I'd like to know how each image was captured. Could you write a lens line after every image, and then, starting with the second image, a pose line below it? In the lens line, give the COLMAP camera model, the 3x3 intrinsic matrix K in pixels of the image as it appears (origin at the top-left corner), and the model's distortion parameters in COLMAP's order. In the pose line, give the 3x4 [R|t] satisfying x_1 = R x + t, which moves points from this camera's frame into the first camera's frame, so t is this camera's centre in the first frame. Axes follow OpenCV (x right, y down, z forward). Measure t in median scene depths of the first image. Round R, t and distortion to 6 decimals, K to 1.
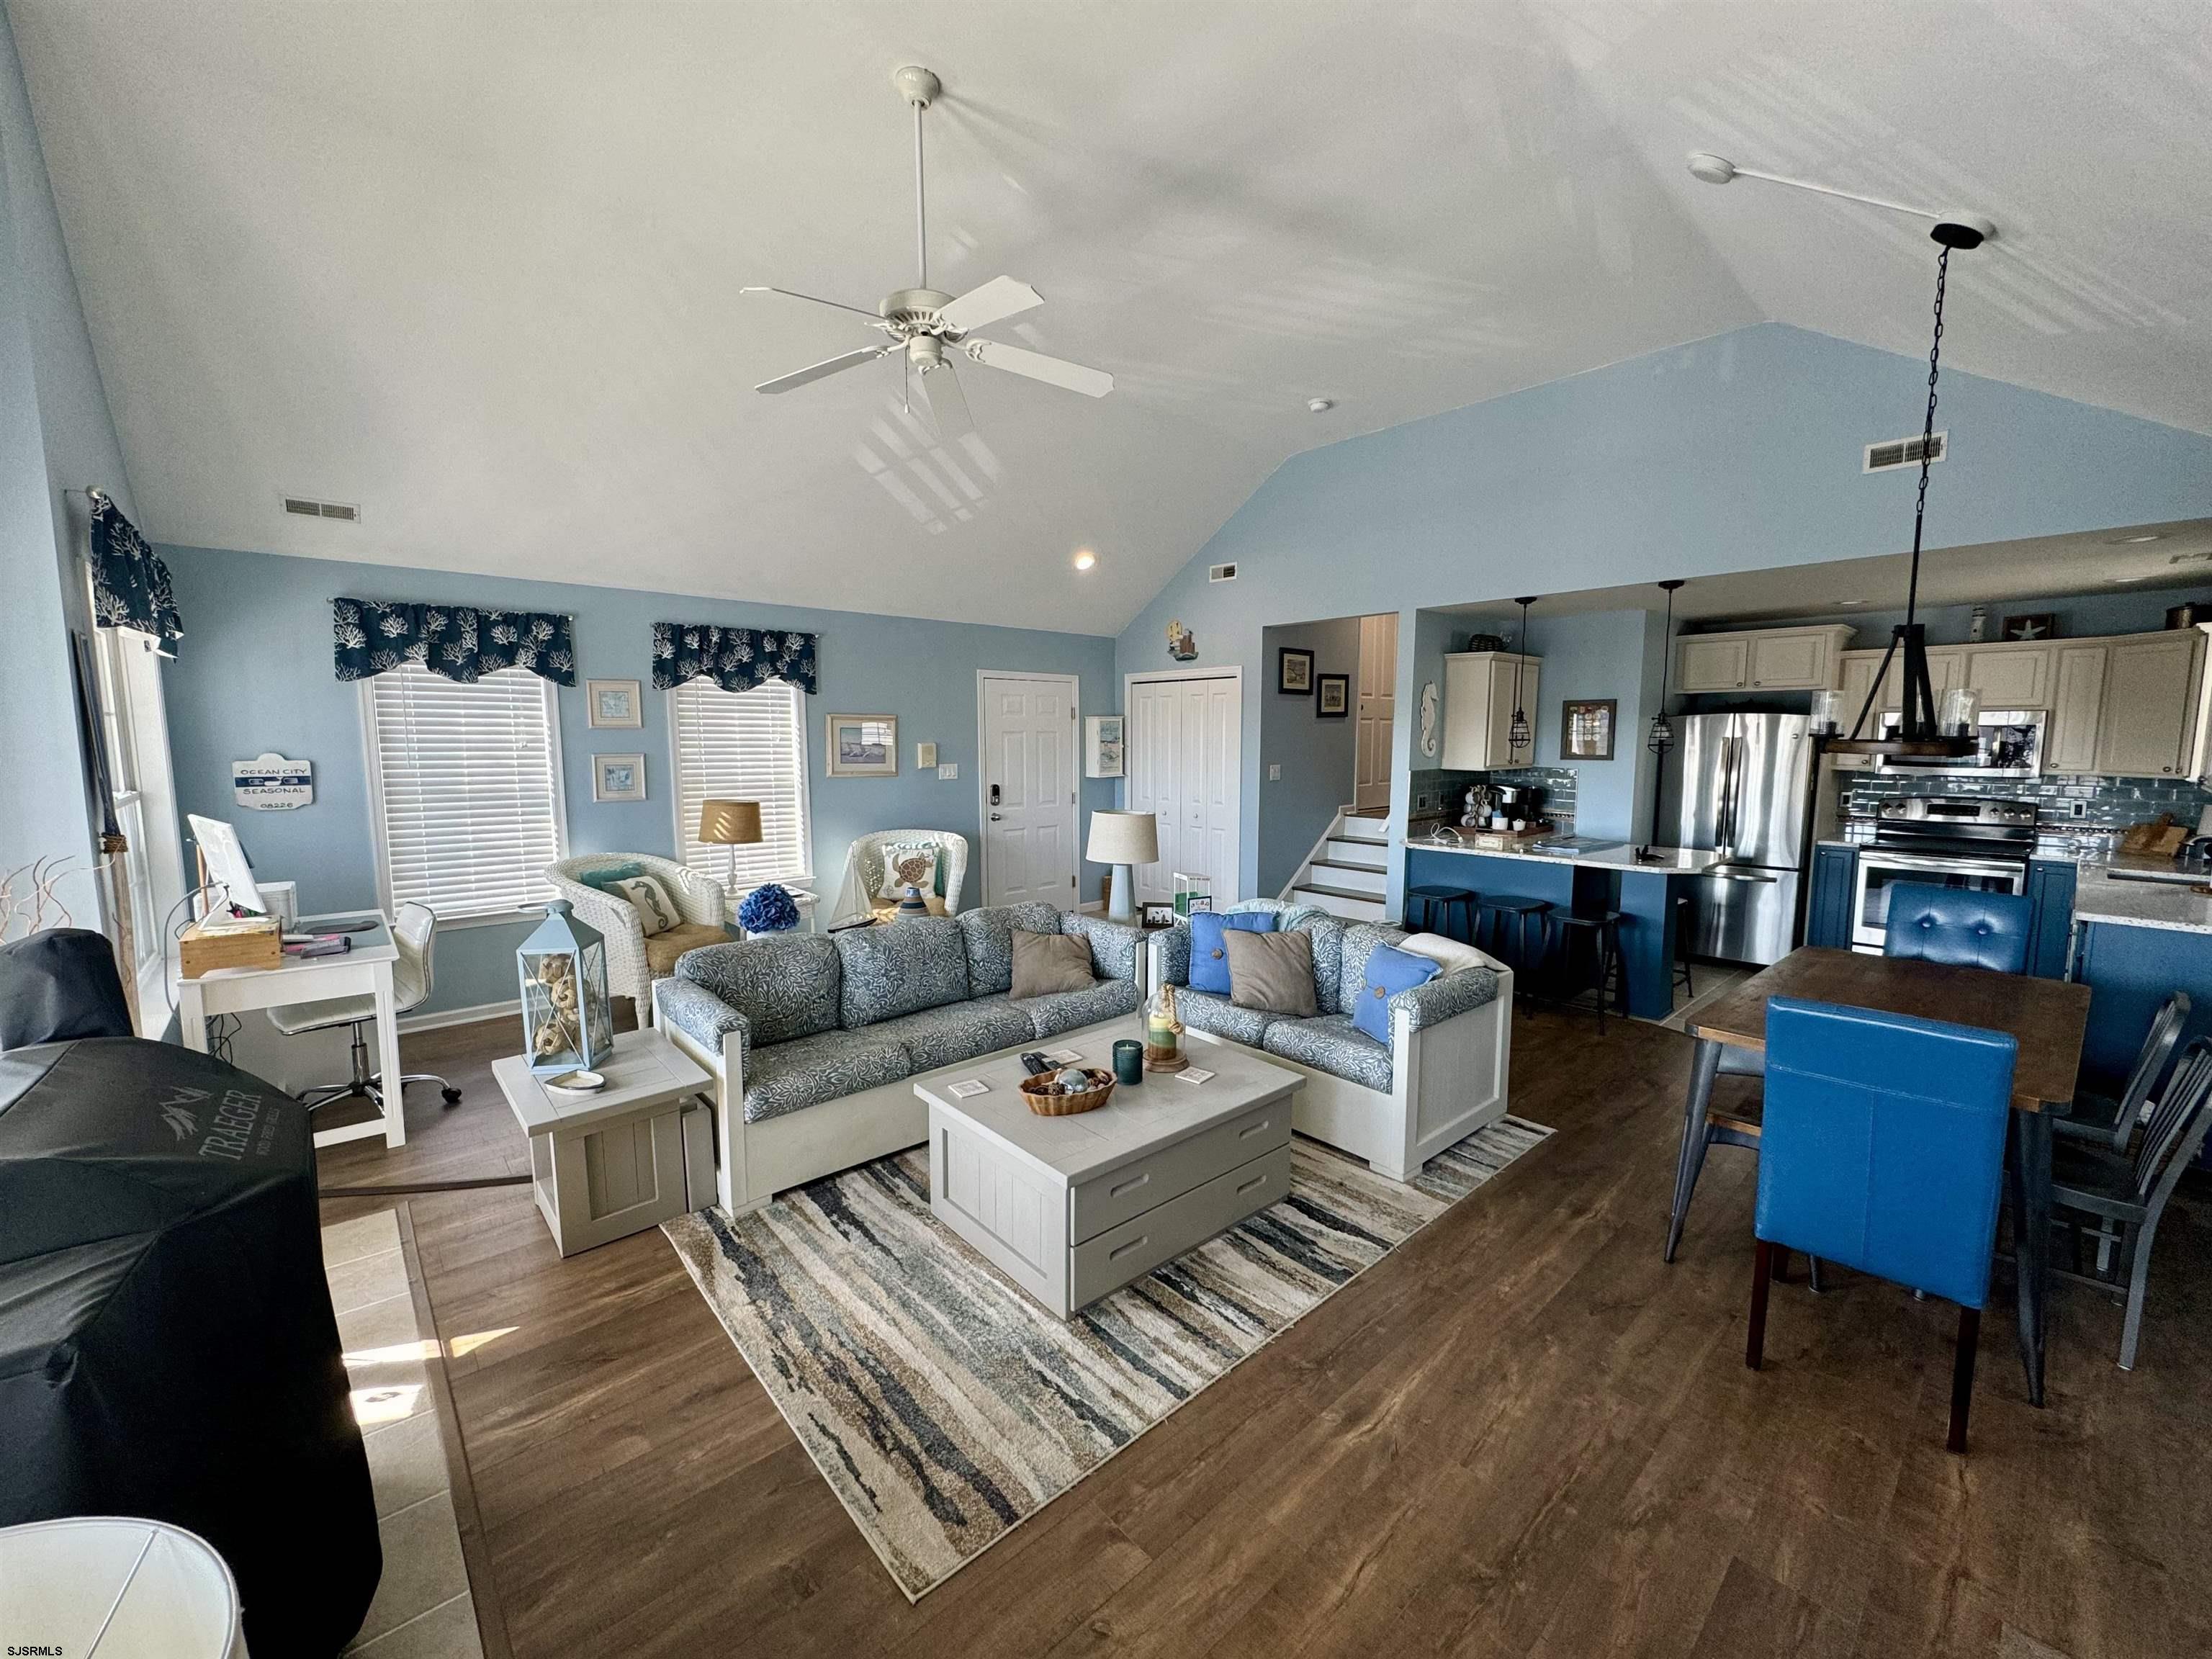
lens RADIAL K [[877.3, 0, 1105.5], [0, 877.3, 825.2], [0, 0, 1]] dist [0.001078, -0.000062]
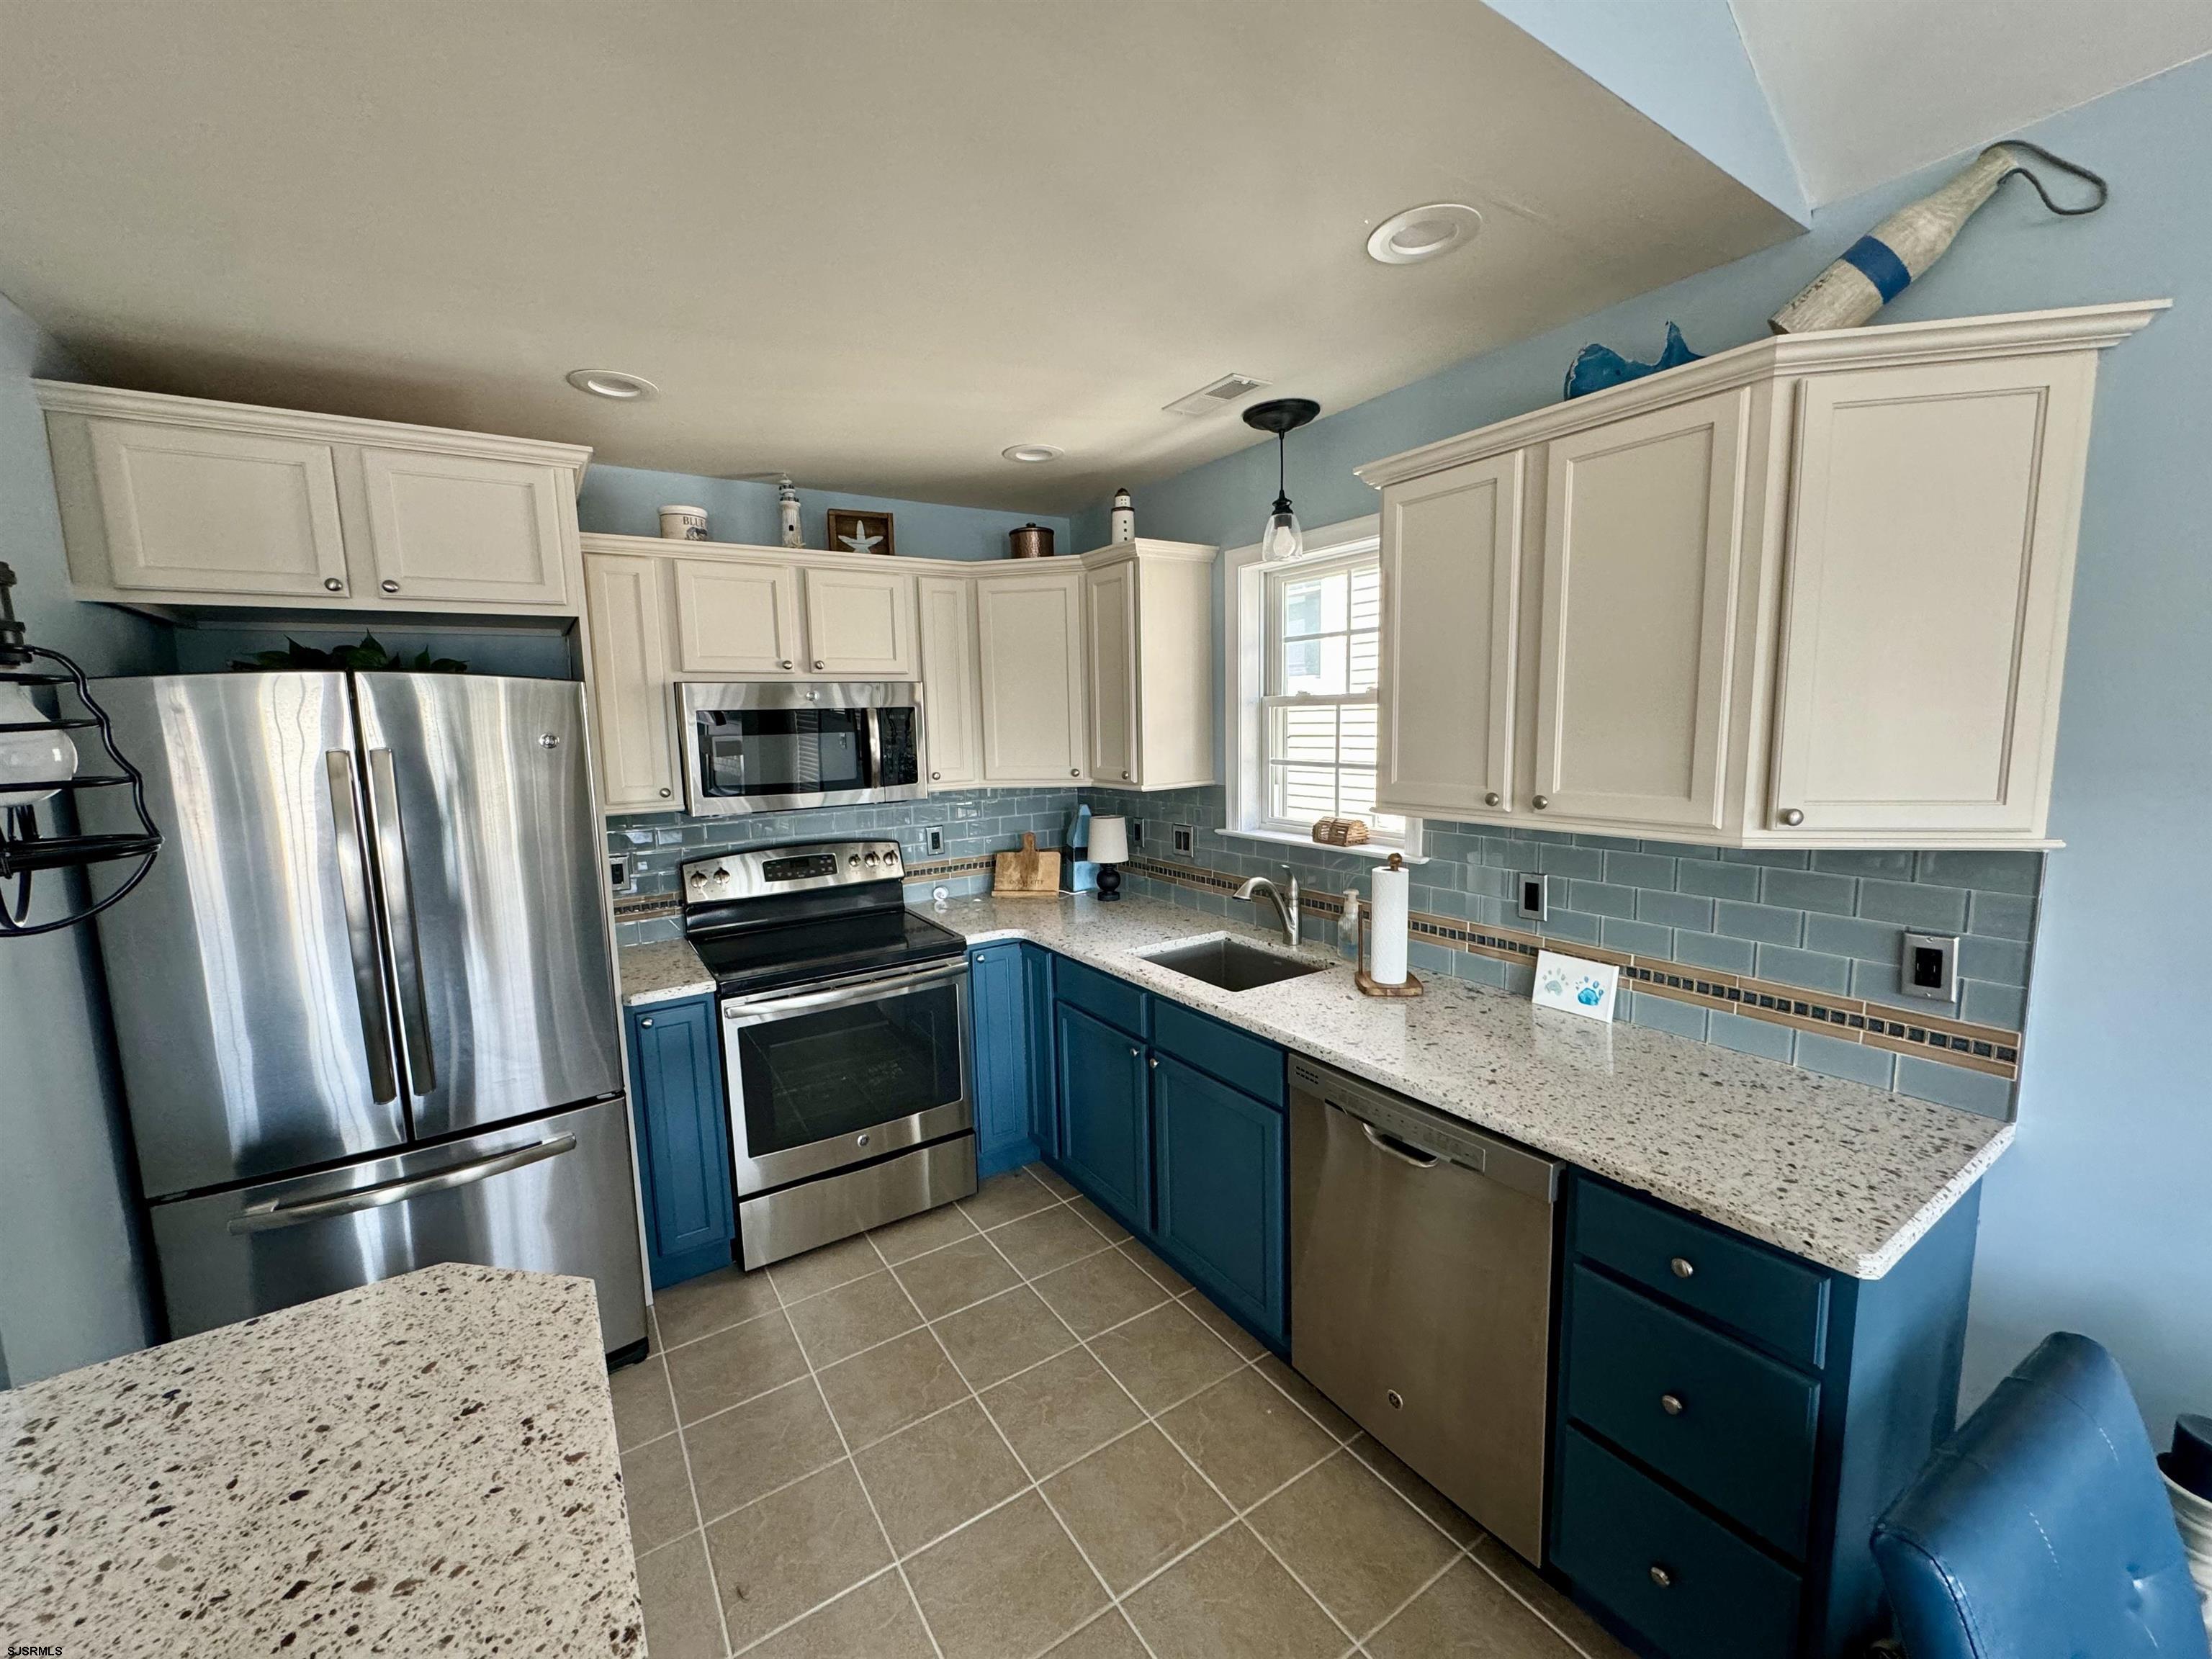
lens RADIAL K [[889.8, 0, 1094.0], [0, 889.8, 832.7], [0, 0, 1]] dist [-0.004087, -0.000345]
pose [[0.156383, -0.131198, 0.978944, 0.485642], [0.131440, 0.985087, 0.111024, -0.077996], [-0.978912, 0.111310, 0.171296, 0.761181]]
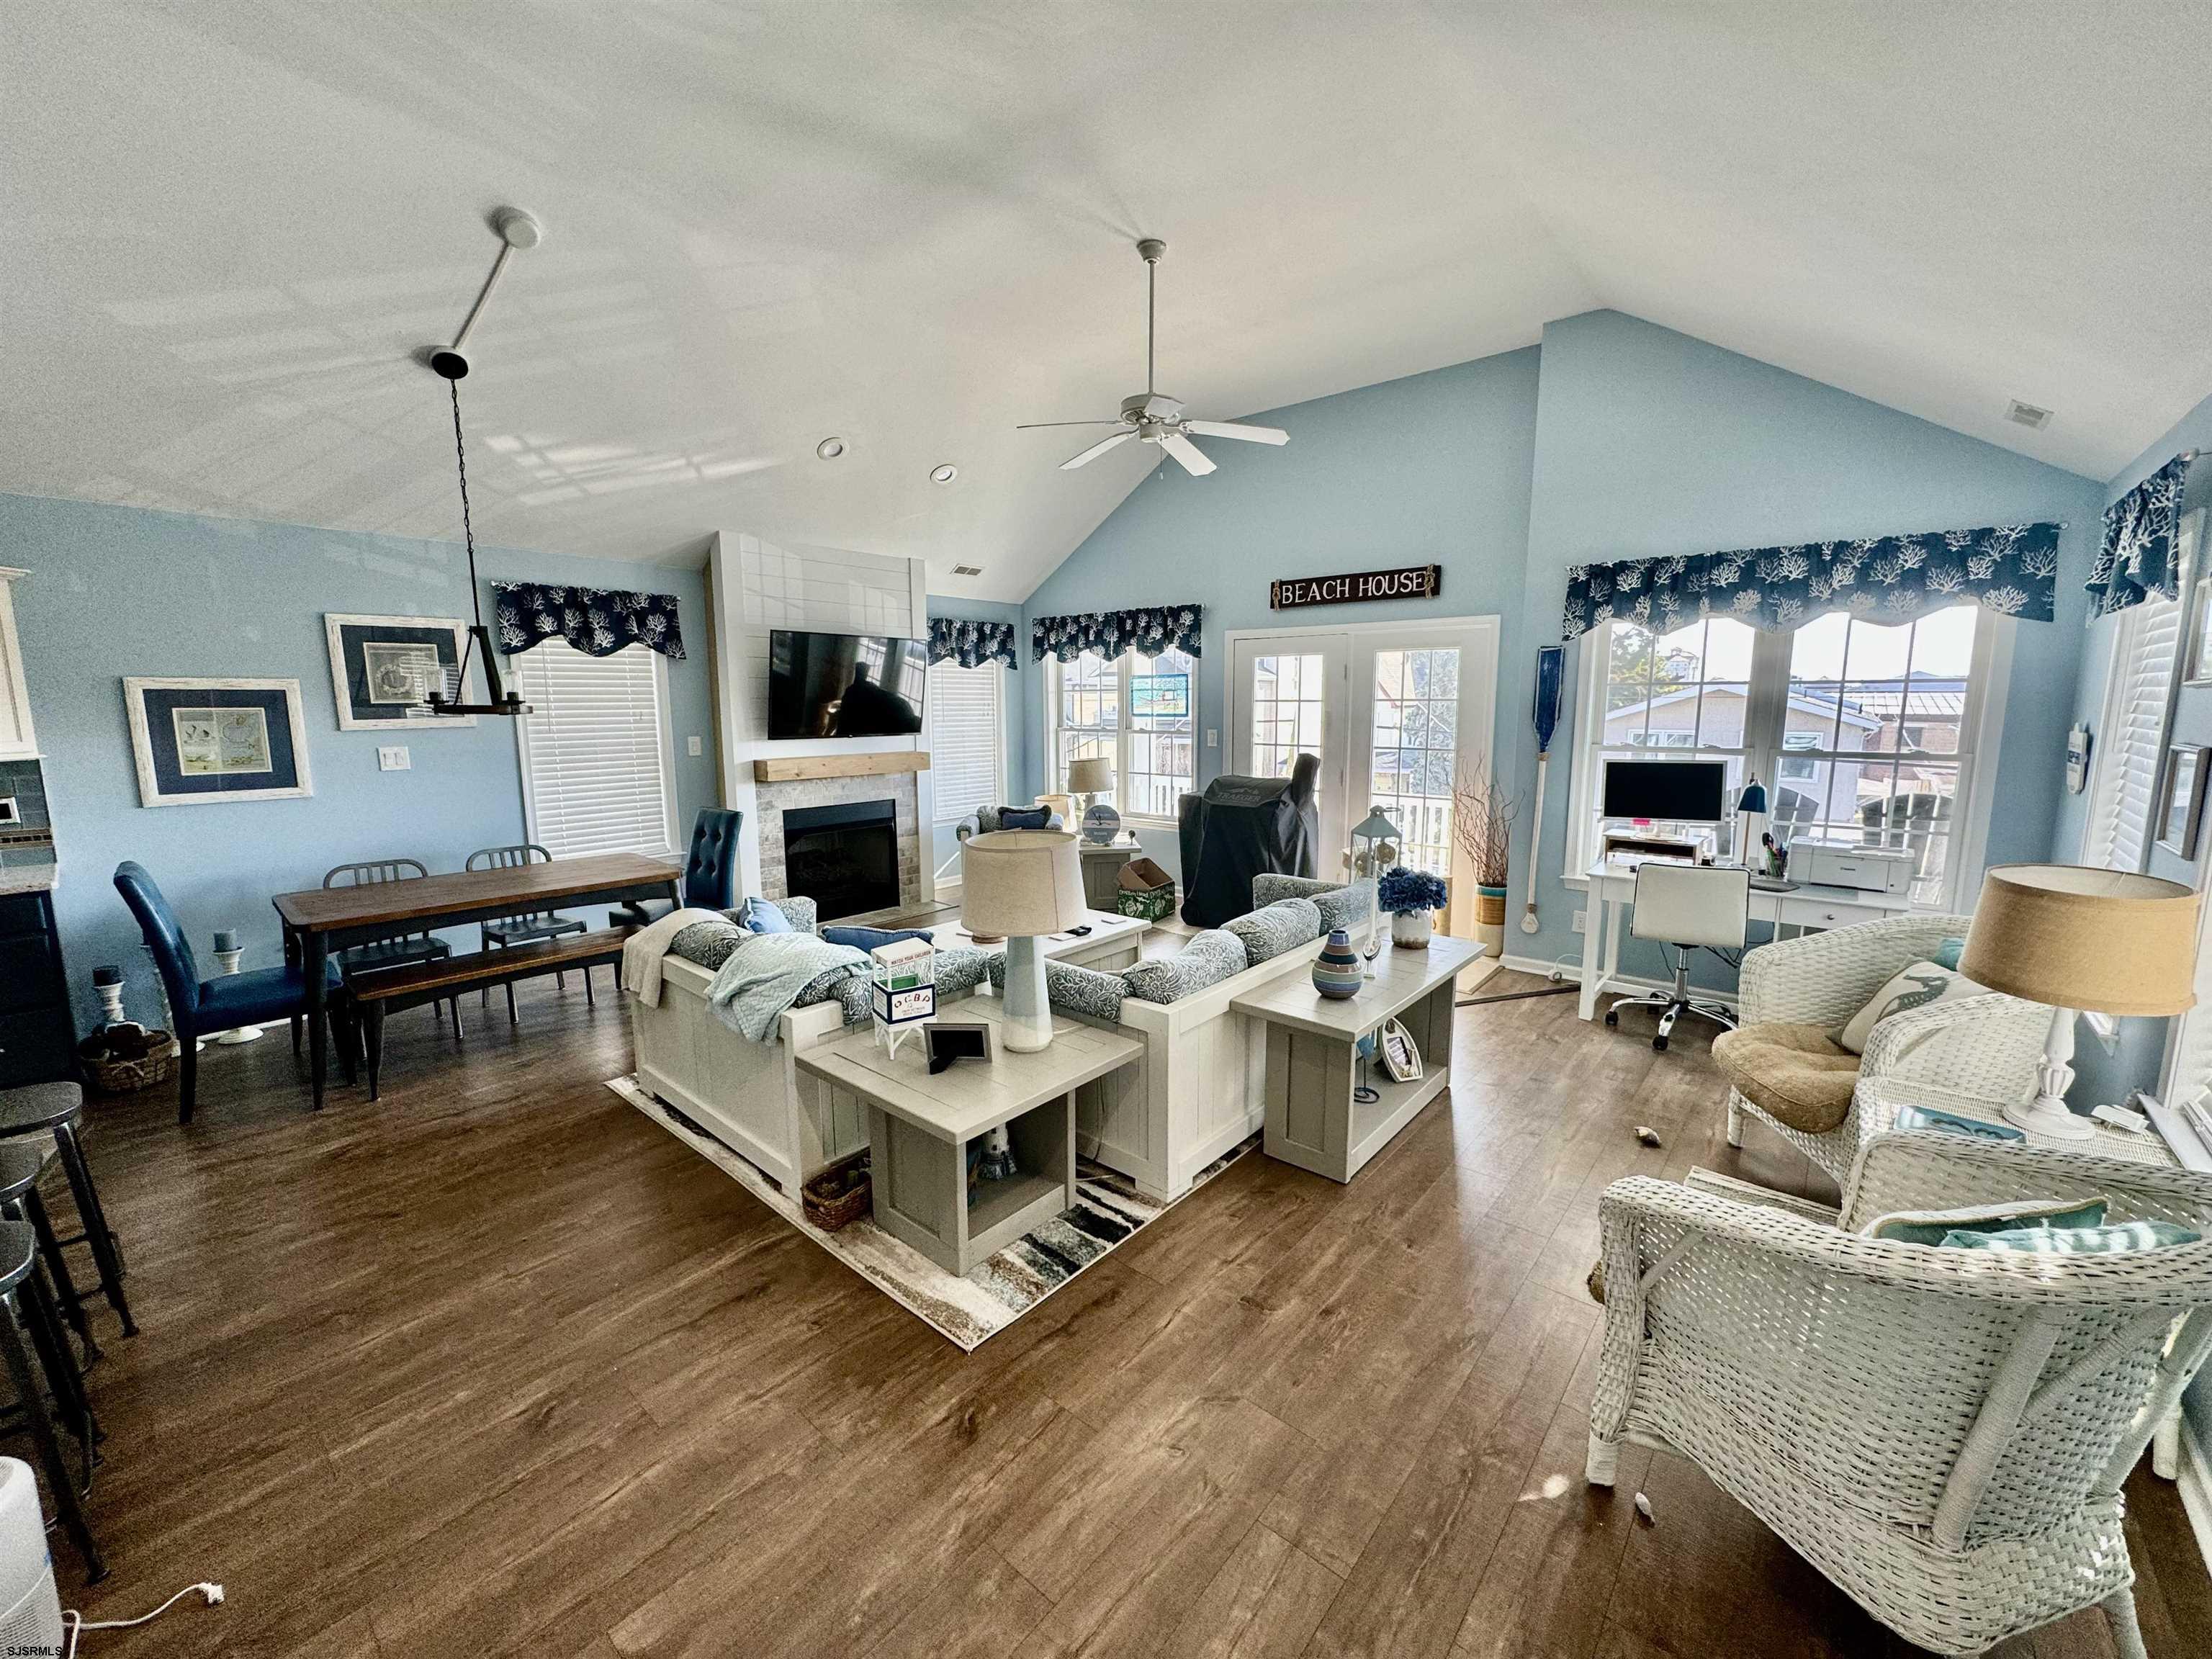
lens RADIAL K [[877.3, 0, 1105.5], [0, 877.3, 825.2], [0, 0, 1]] dist [0.001078, -0.000062]
pose [[-0.990294, 0.019531, -0.137608, 0.041131], [-0.015137, 0.969032, 0.246470, -0.141882], [0.138160, 0.246161, -0.959331, 1.330659]]
